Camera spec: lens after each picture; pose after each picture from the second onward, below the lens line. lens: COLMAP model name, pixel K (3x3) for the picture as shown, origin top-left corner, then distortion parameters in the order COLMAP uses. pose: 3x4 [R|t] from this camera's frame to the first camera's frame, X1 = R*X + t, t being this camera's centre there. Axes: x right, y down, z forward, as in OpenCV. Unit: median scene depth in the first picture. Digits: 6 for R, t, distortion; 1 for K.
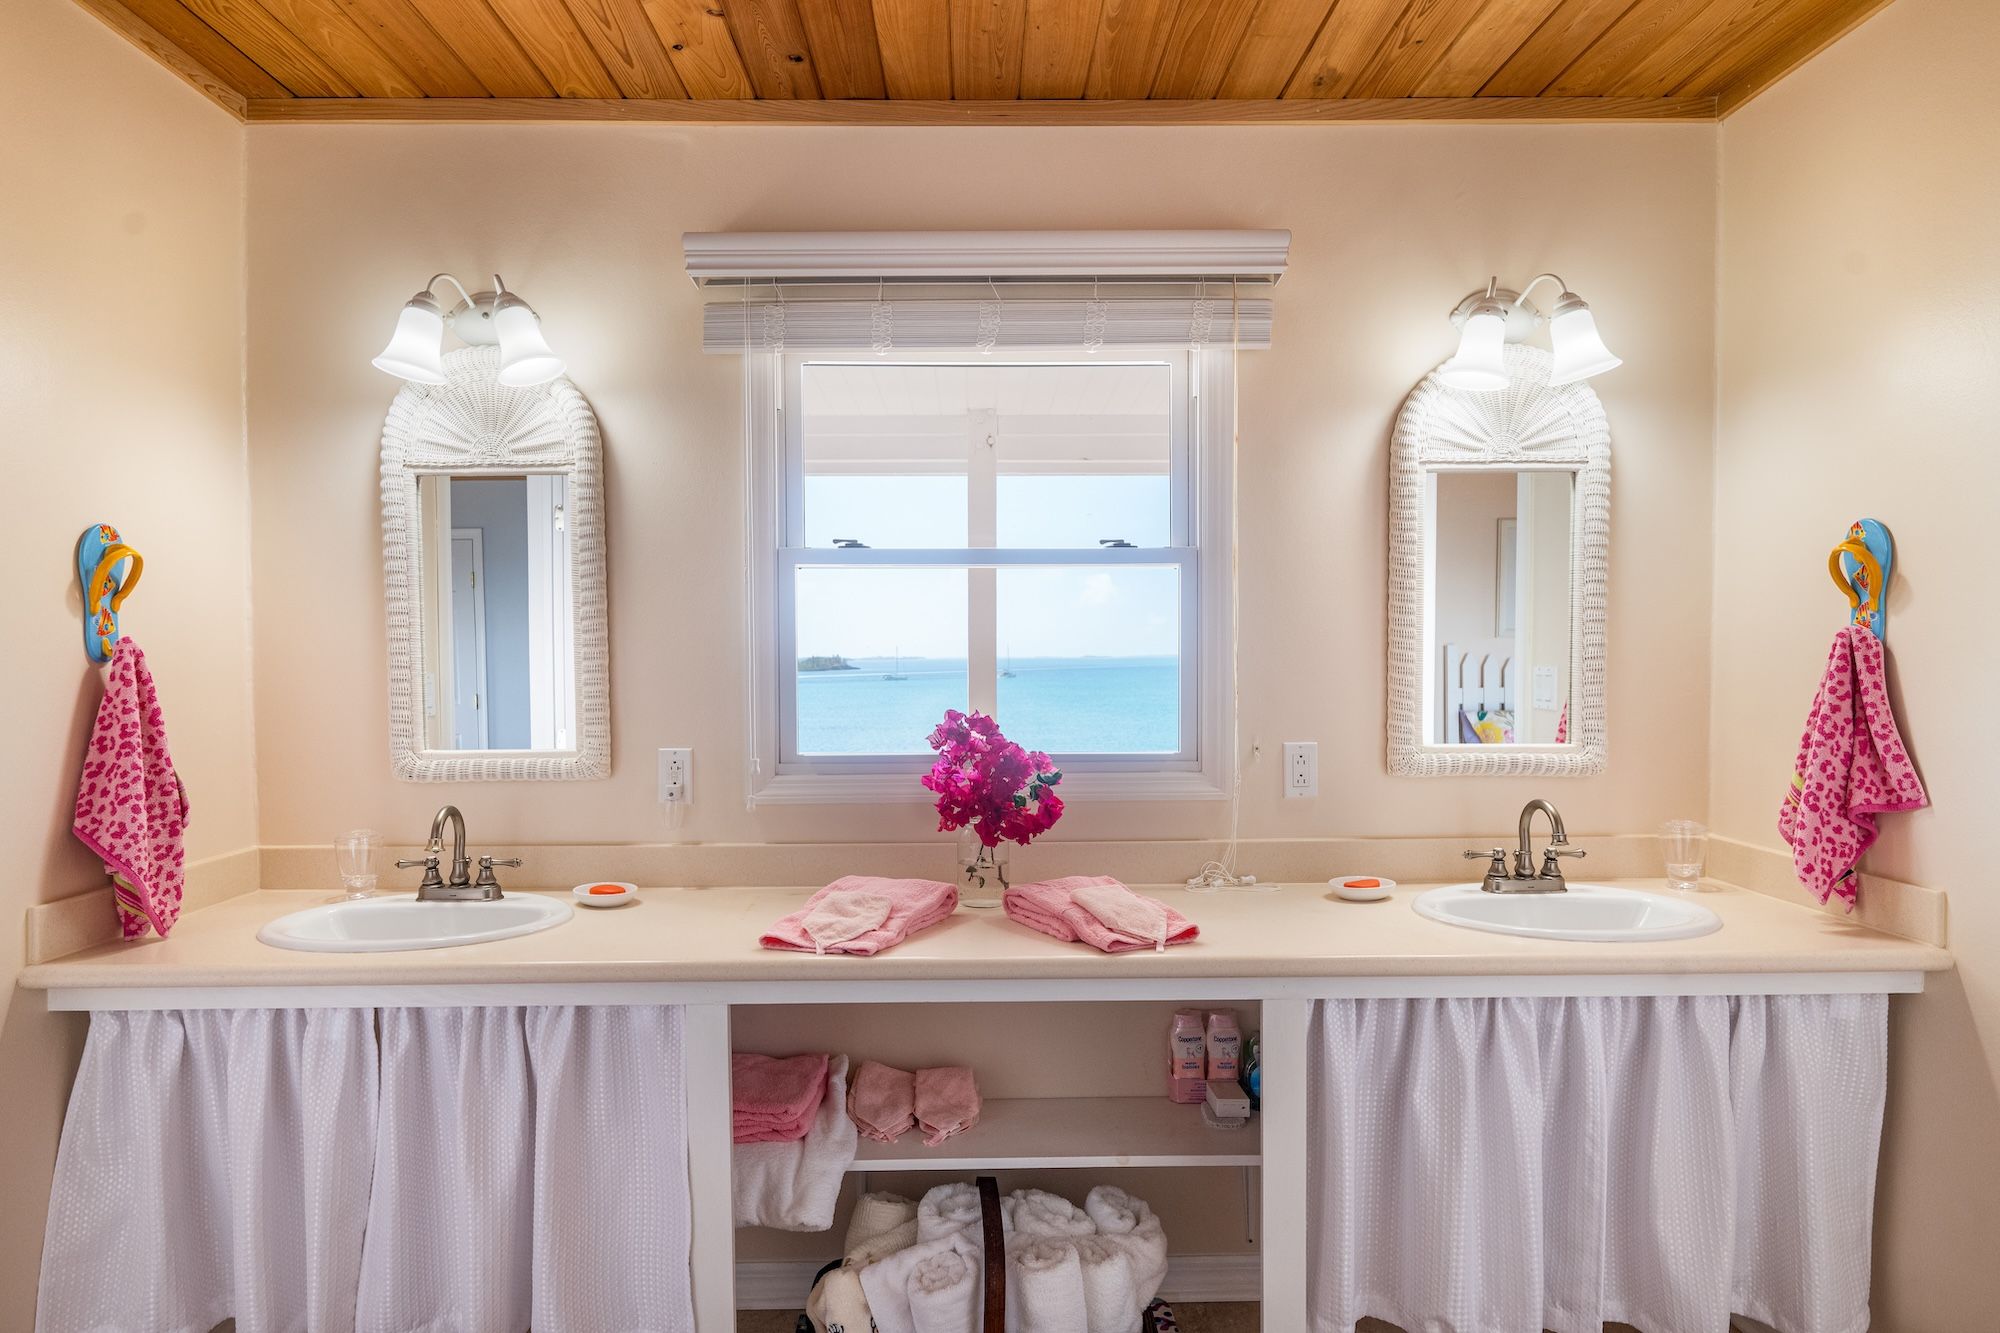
lens RADIAL K [[1114.7, 0, 997.8], [0, 1114.7, 666.8], [0, 0, 1]] dist [-0.000836, -0.002455]
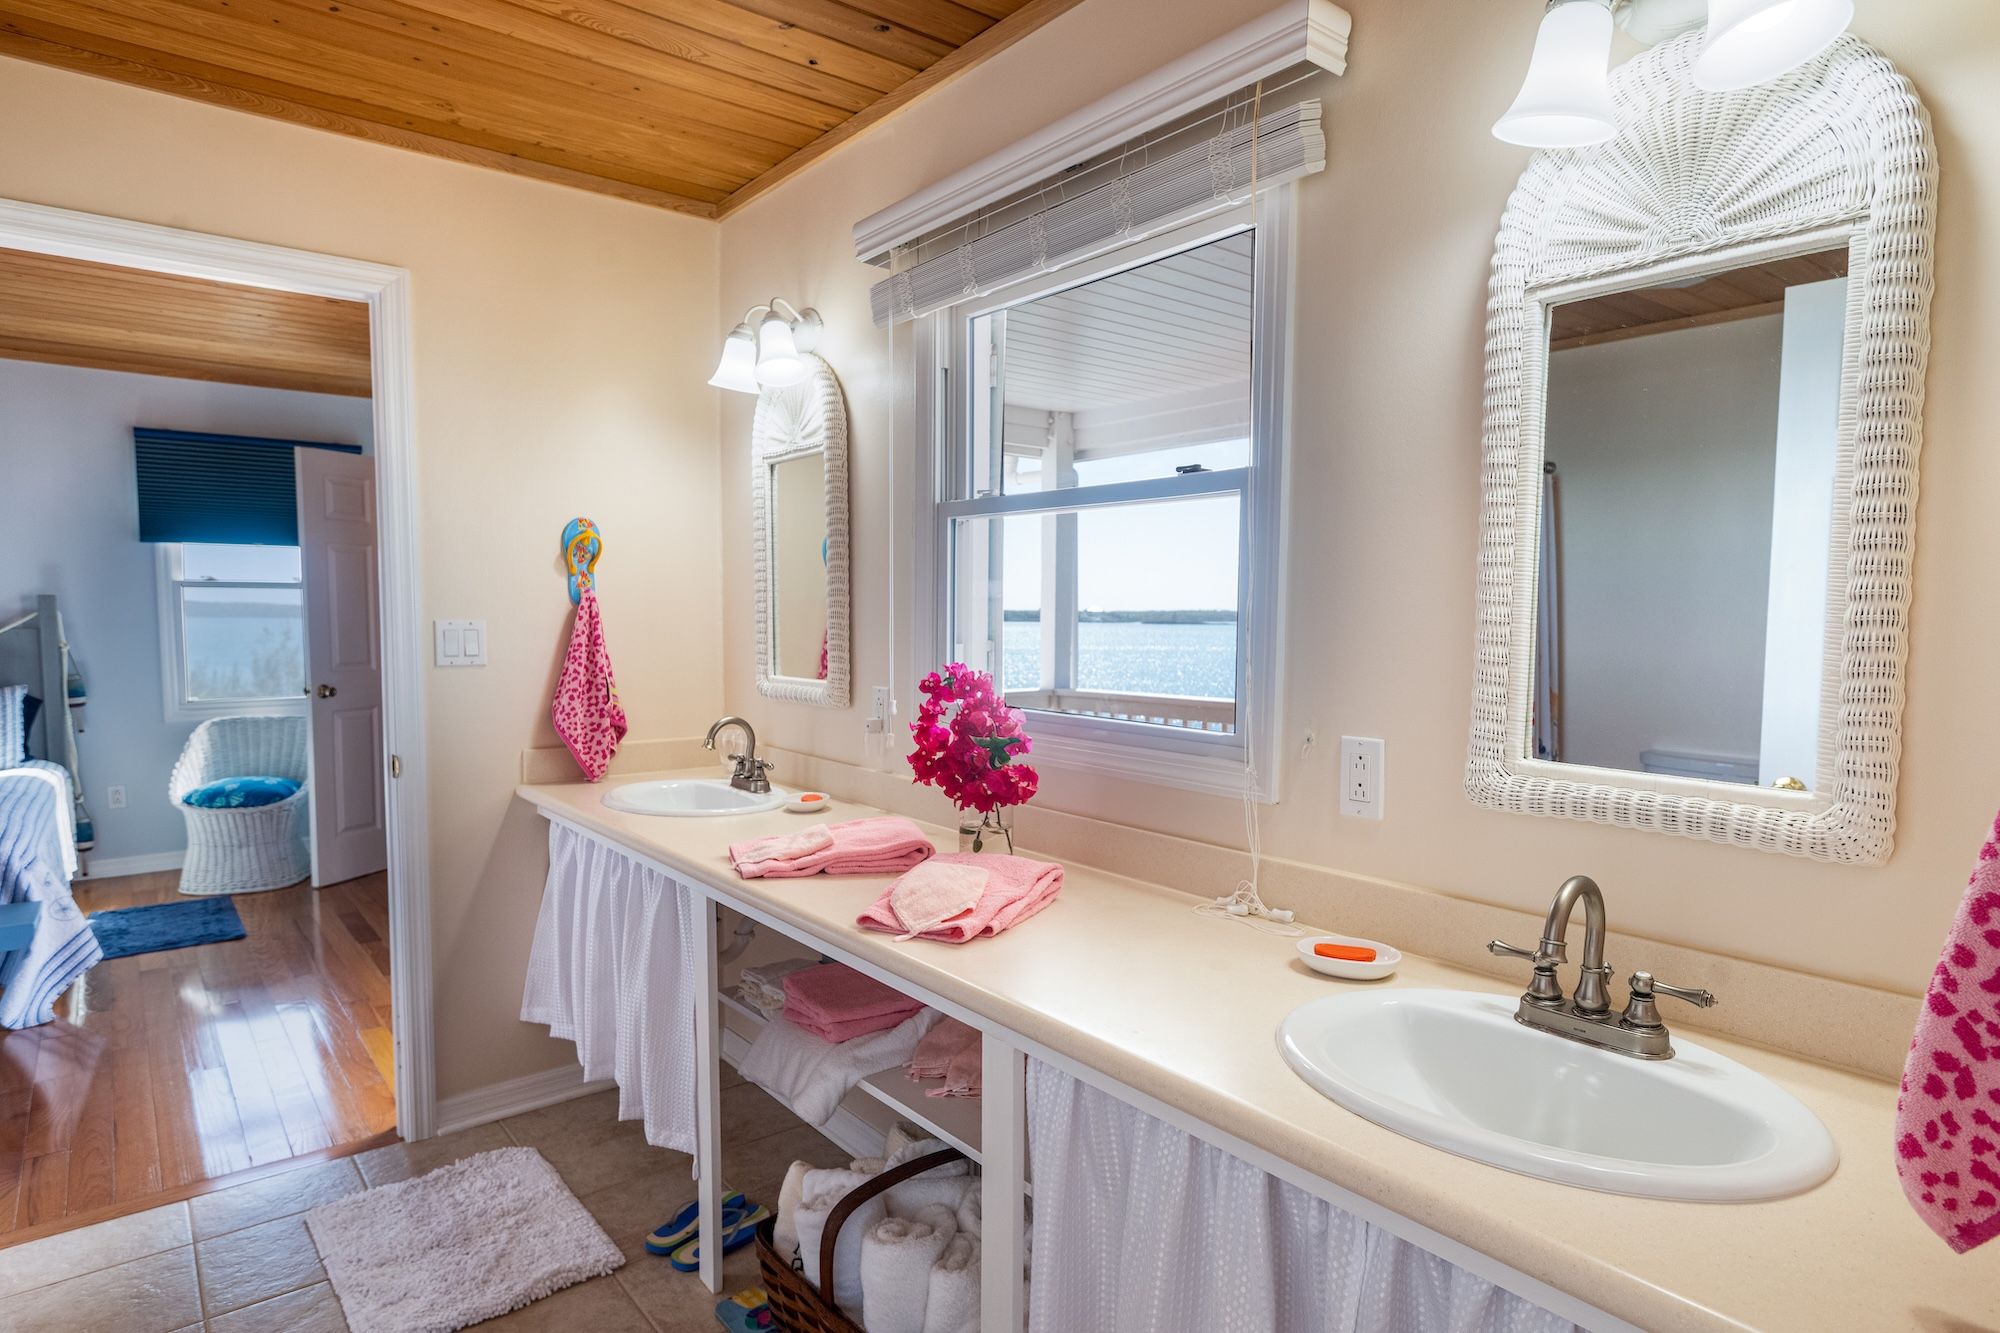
lens RADIAL K [[1114.7, 0, 1006.1], [0, 1114.7, 672.3], [0, 0, 1]] dist [-0.000836, -0.002455]
pose [[0.620802, 0.055124, -0.782027, 0.766334], [-0.020387, 0.998323, 0.054186, -0.006052], [0.783703, -0.017695, 0.620884, 0.453771]]
